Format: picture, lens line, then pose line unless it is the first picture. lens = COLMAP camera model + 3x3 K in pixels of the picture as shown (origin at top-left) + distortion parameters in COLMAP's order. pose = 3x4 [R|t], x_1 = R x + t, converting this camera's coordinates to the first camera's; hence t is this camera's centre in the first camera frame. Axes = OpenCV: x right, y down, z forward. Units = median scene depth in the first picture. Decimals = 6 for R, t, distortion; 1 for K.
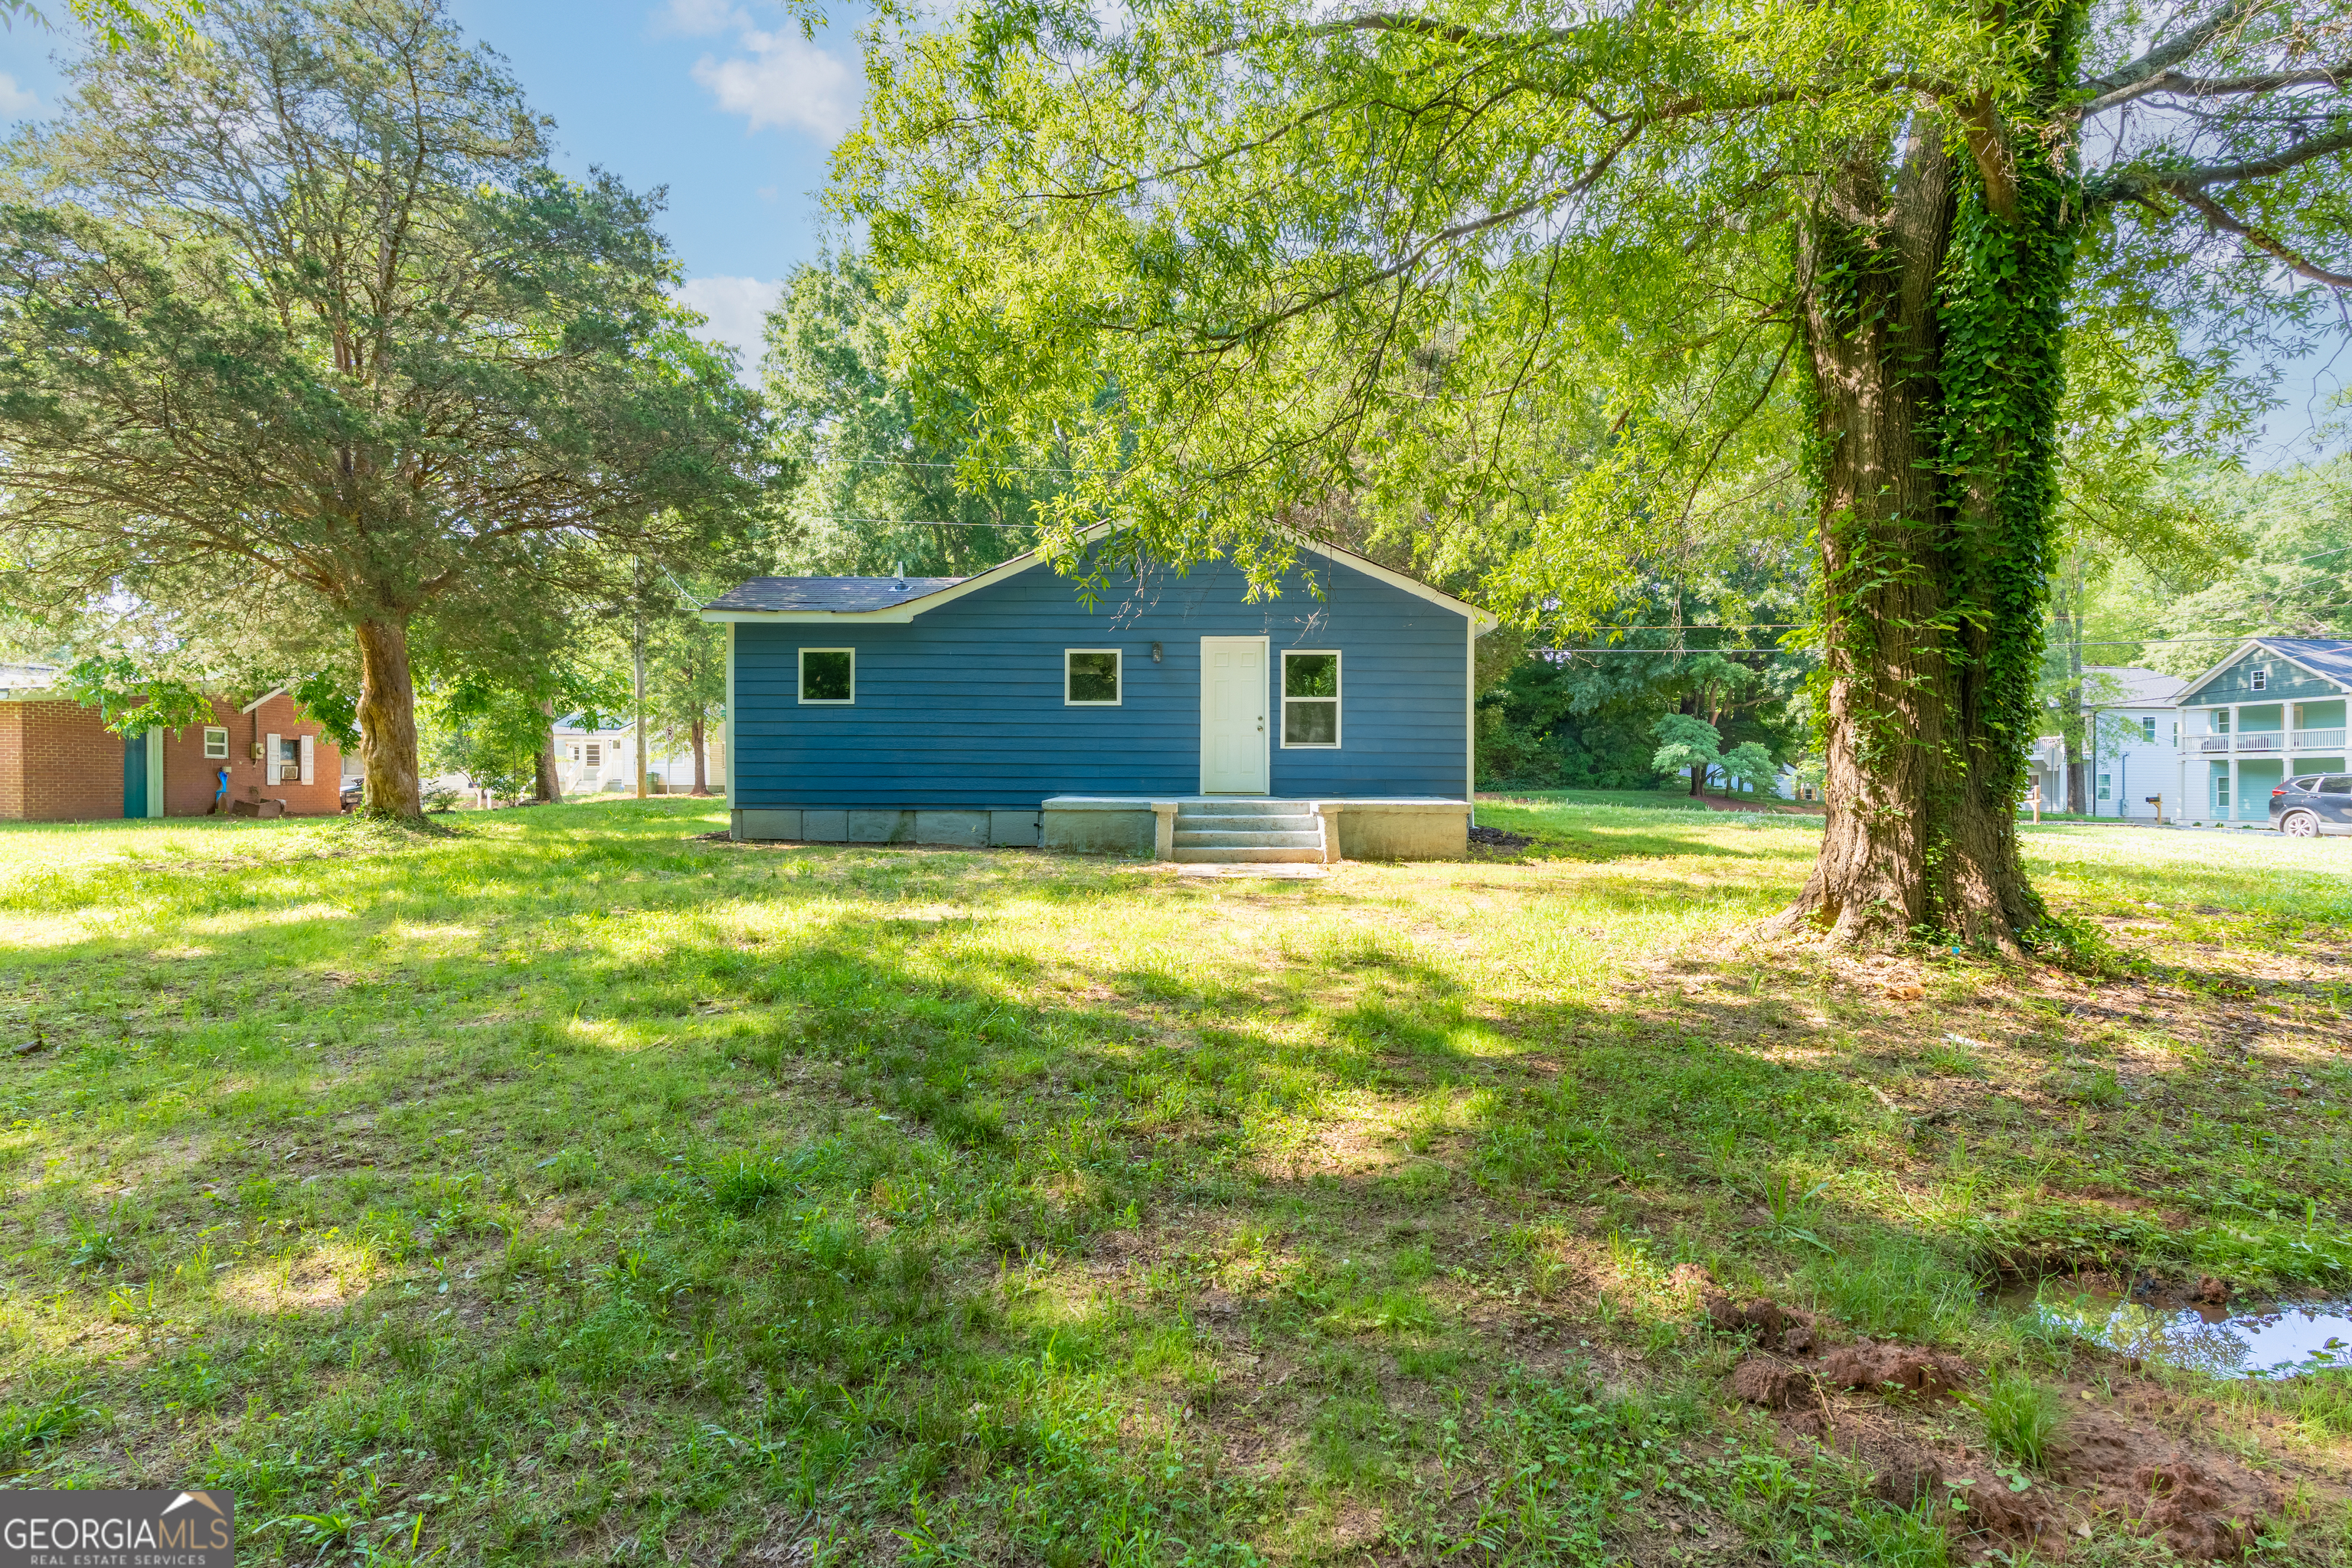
lens RADIAL K [[1139.4, 0, 1182.6], [0, 1139.4, 786.4], [0, 0, 1]] dist [0.002924, -0.000660]
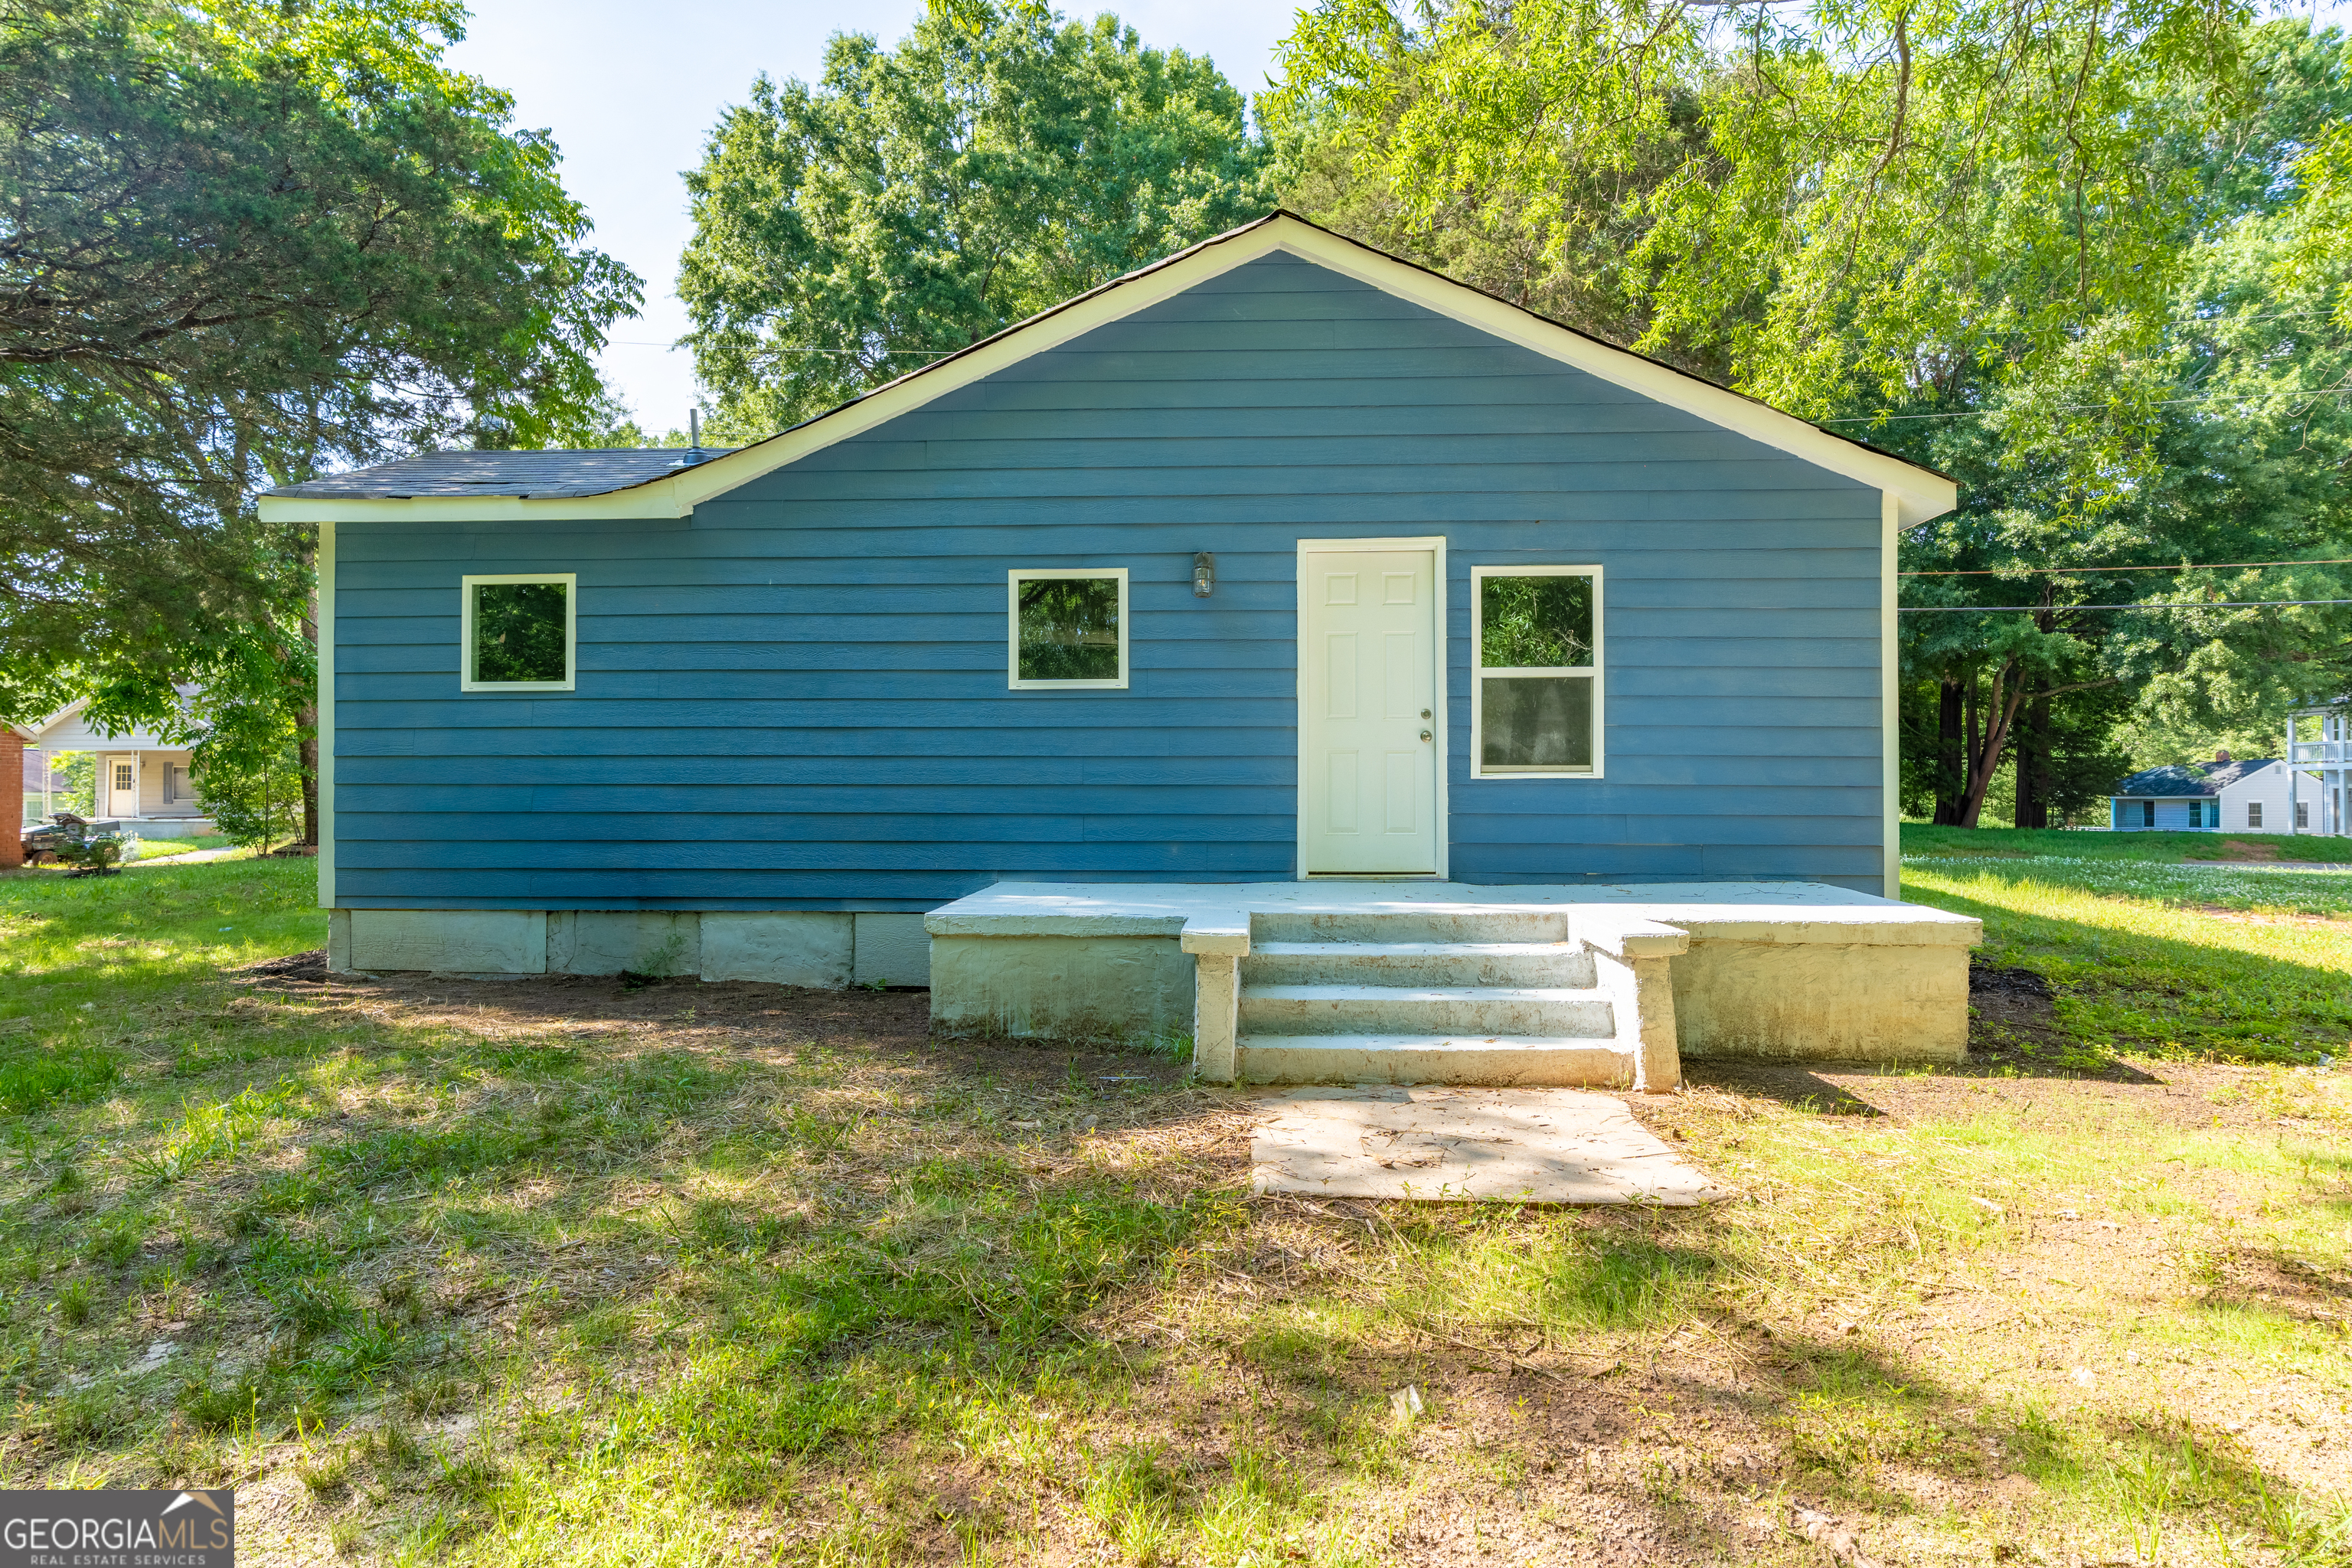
lens RADIAL K [[1342.2, 0, 1175.8], [0, 1342.2, 789.7], [0, 0, 1]] dist [0.008153, 0.000909]
pose [[0.998358, -0.004205, -0.057120, -0.002736], [0.003754, 0.999961, -0.007994, -0.024899], [0.057151, 0.007766, 0.998335, 0.447104]]
